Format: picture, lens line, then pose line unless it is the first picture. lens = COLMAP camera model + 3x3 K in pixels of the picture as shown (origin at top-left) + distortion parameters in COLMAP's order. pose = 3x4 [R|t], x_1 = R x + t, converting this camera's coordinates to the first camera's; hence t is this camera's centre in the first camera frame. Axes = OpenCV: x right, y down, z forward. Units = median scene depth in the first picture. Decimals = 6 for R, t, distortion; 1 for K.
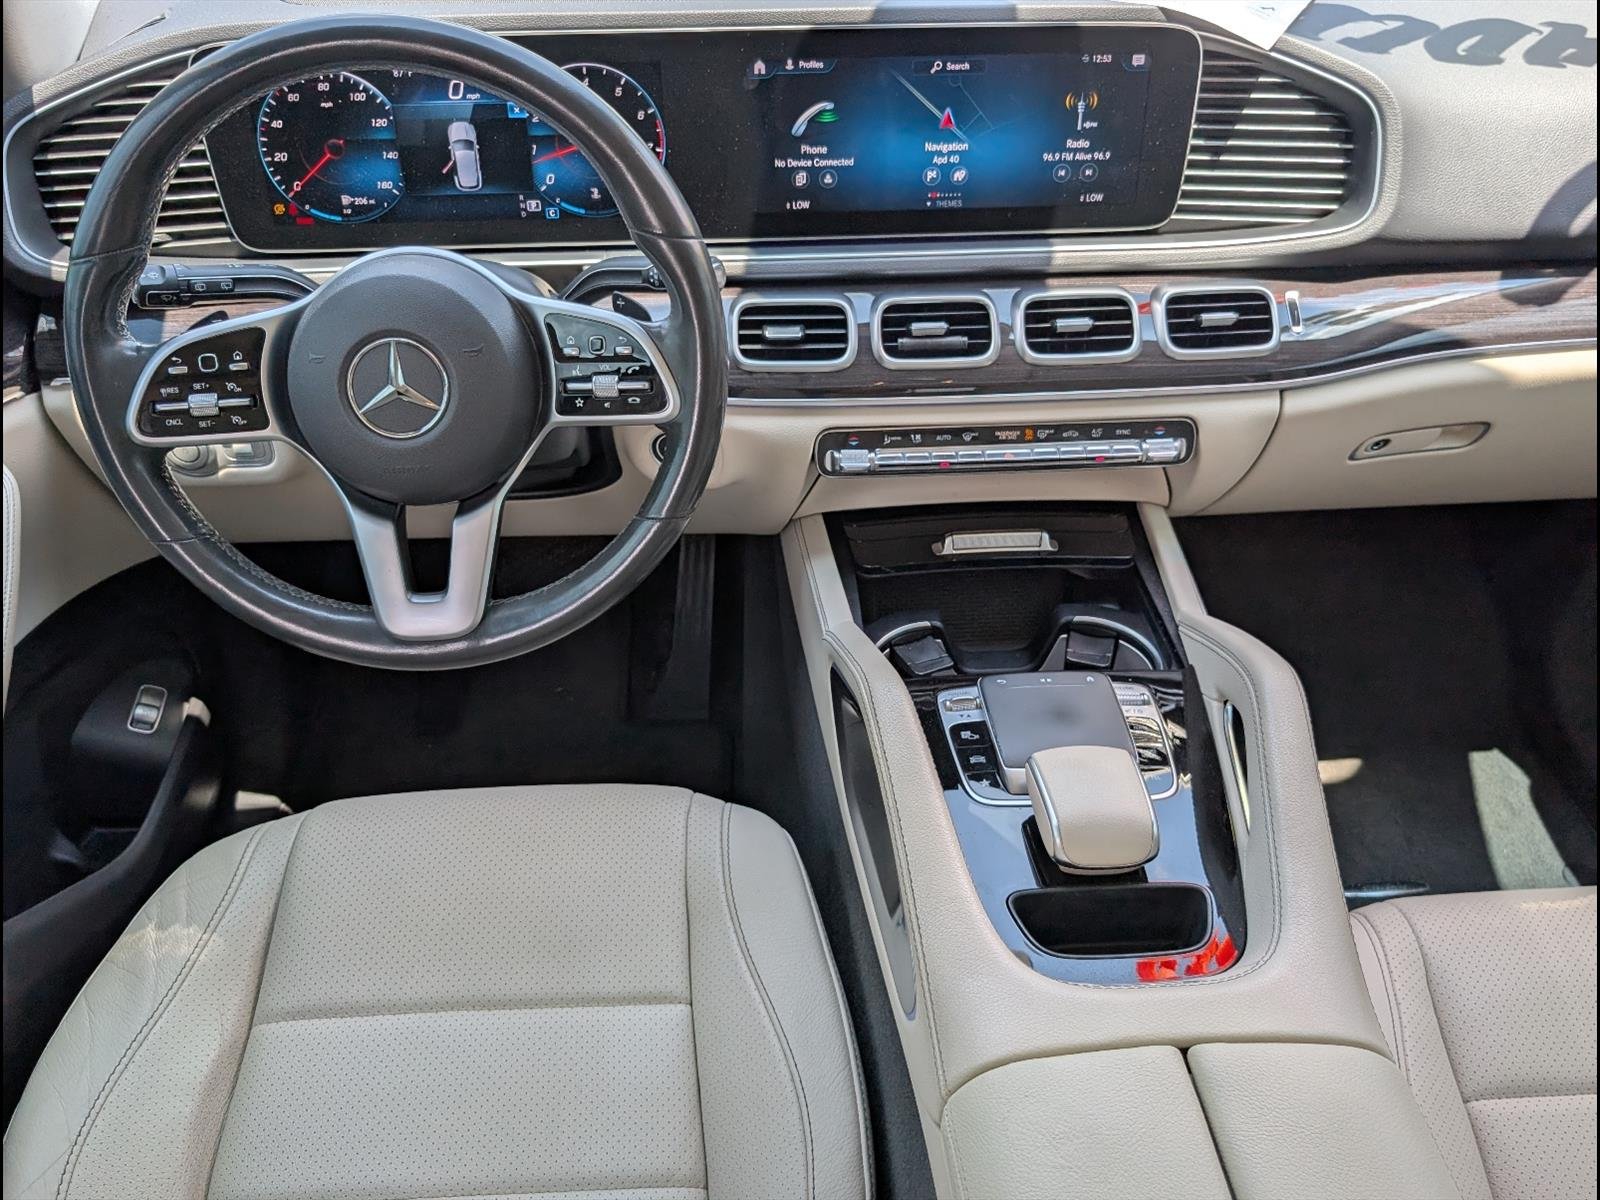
lens RADIAL K [[1314.4, 0, 813.2], [0, 1314.4, 601.8], [0, 0, 1]] dist [-0.006628, 0.019638]
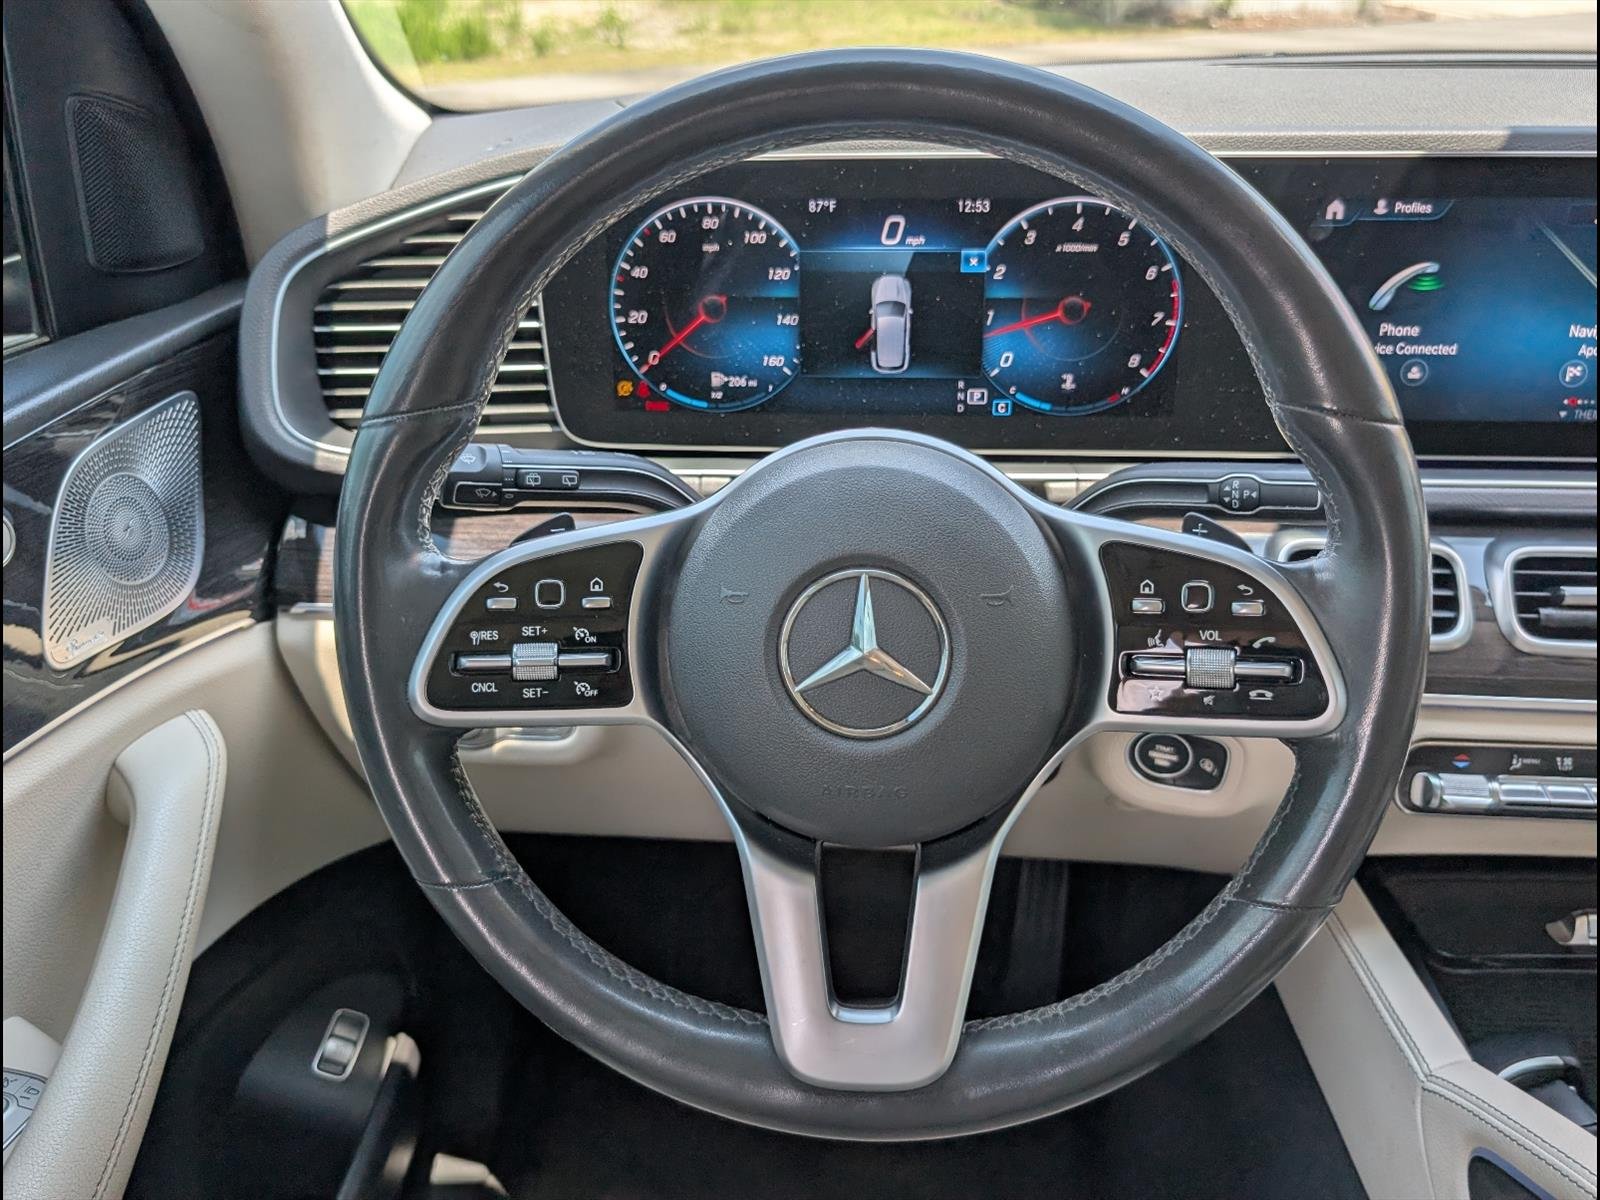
lens RADIAL K [[1314.4, 0, 830.9], [0, 1314.4, 611.8], [0, 0, 1]] dist [-0.006628, 0.019638]
pose [[0.992227, 0.050932, -0.113542, -0.208628], [-0.070687, 0.981595, -0.177408, -0.059888], [0.102417, 0.184055, 0.977566, 0.334565]]
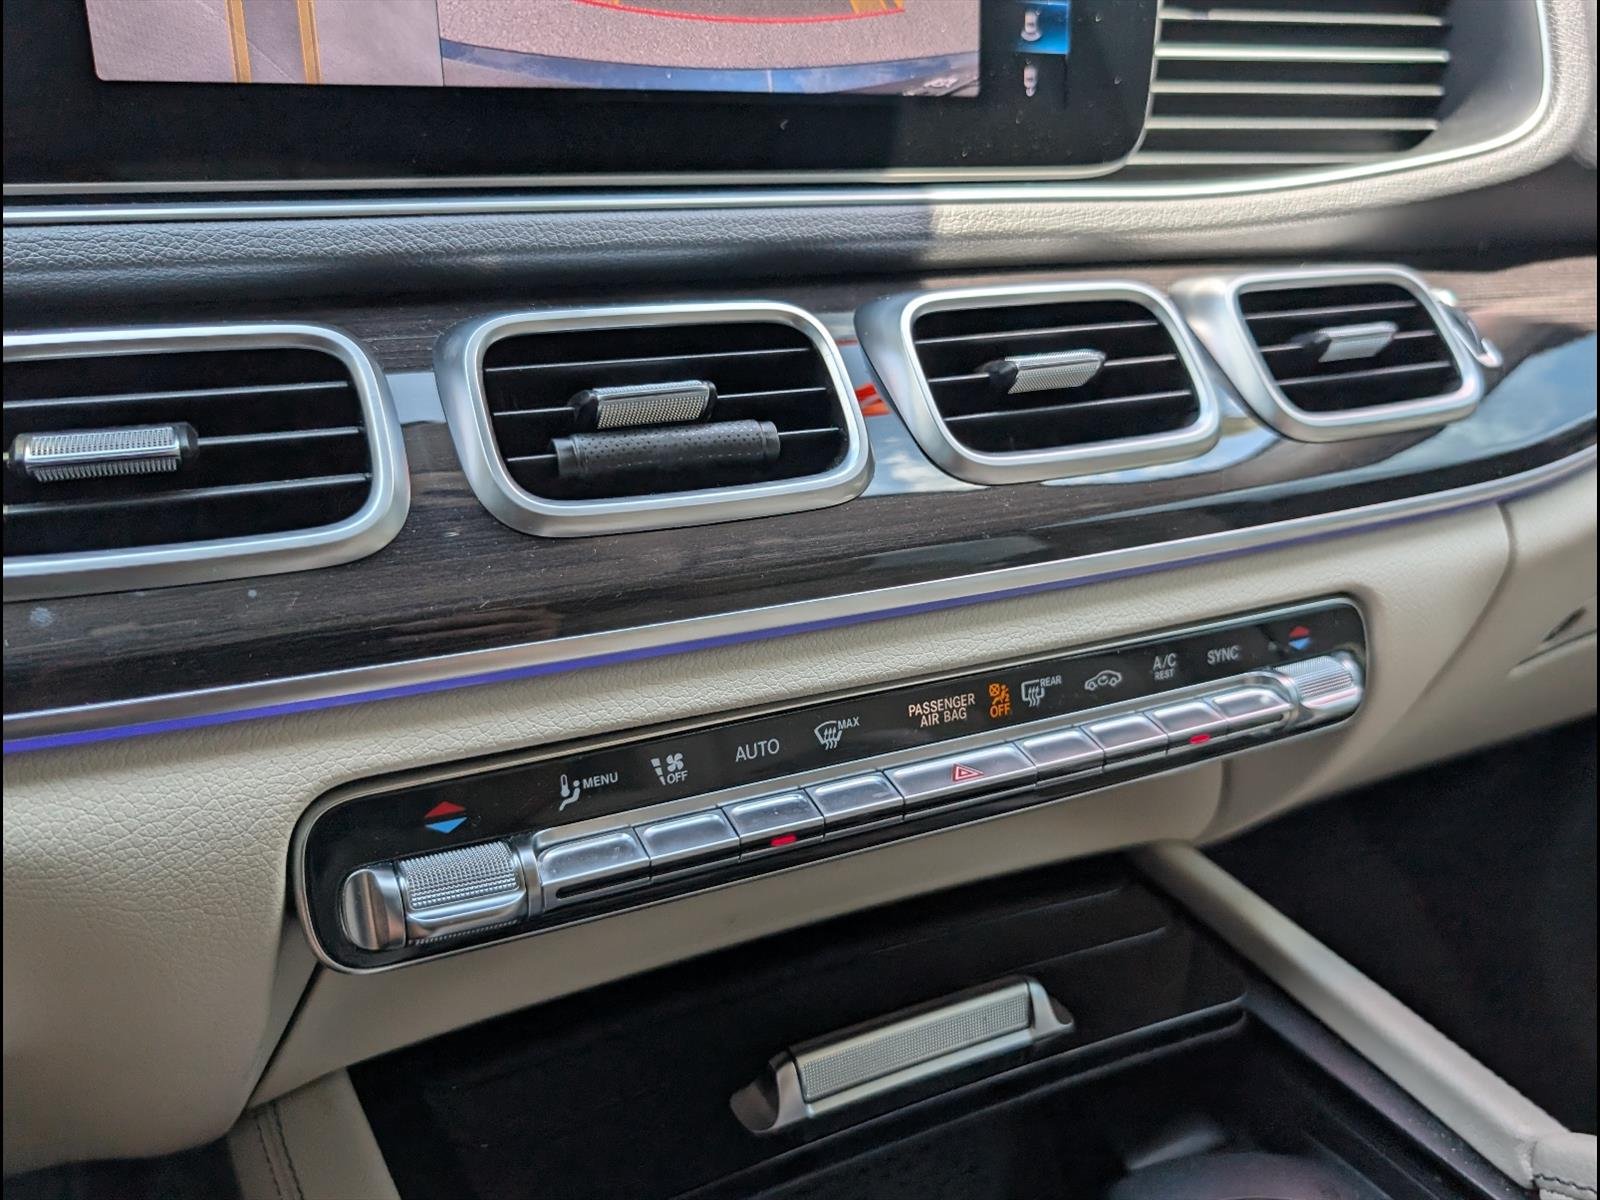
lens RADIAL K [[1314.4, 0, 811.6], [0, 1314.4, 593.6], [0, 0, 1]] dist [-0.006628, 0.019638]
pose [[0.918598, -0.117382, 0.377358, 0.003677], [0.213306, 0.951102, -0.223396, -0.092022], [-0.332683, 0.285704, 0.898718, 0.734001]]
